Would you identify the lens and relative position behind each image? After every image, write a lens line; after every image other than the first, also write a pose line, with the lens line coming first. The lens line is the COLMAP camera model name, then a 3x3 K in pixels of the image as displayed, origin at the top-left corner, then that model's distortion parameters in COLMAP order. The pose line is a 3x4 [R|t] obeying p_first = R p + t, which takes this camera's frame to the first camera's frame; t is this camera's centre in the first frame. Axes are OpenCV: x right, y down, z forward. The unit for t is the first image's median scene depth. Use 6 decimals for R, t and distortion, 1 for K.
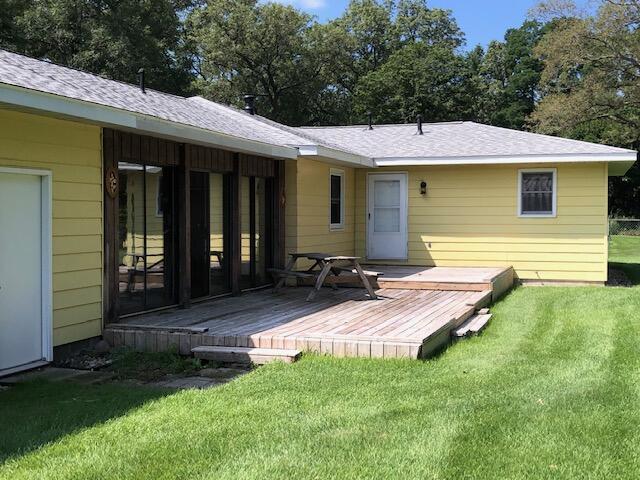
lens RADIAL K [[802.0, 0, 320.0], [0, 802.0, 240.0], [0, 0, 1]] dist [0.180093, 0.003686]
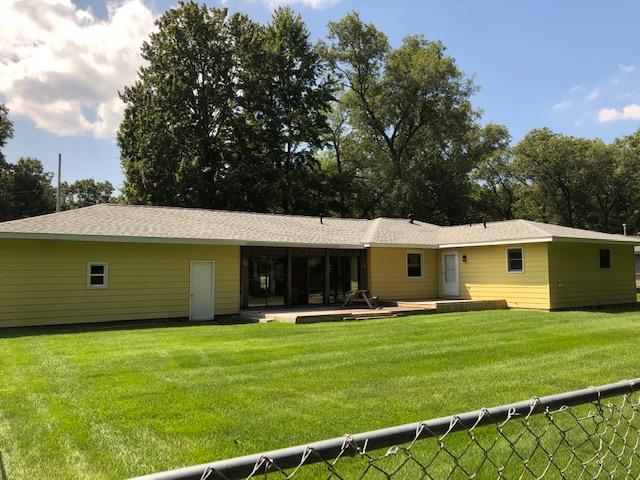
lens RADIAL K [[531.5, 0, 320.0], [0, 531.5, 240.0], [0, 0, 1]] dist [-0.000234, -0.000007]
pose [[0.773634, -0.051911, -0.631503, 0.682447], [-0.010503, 0.995451, -0.094696, 0.015660], [0.633546, 0.079892, 0.769569, -0.200472]]
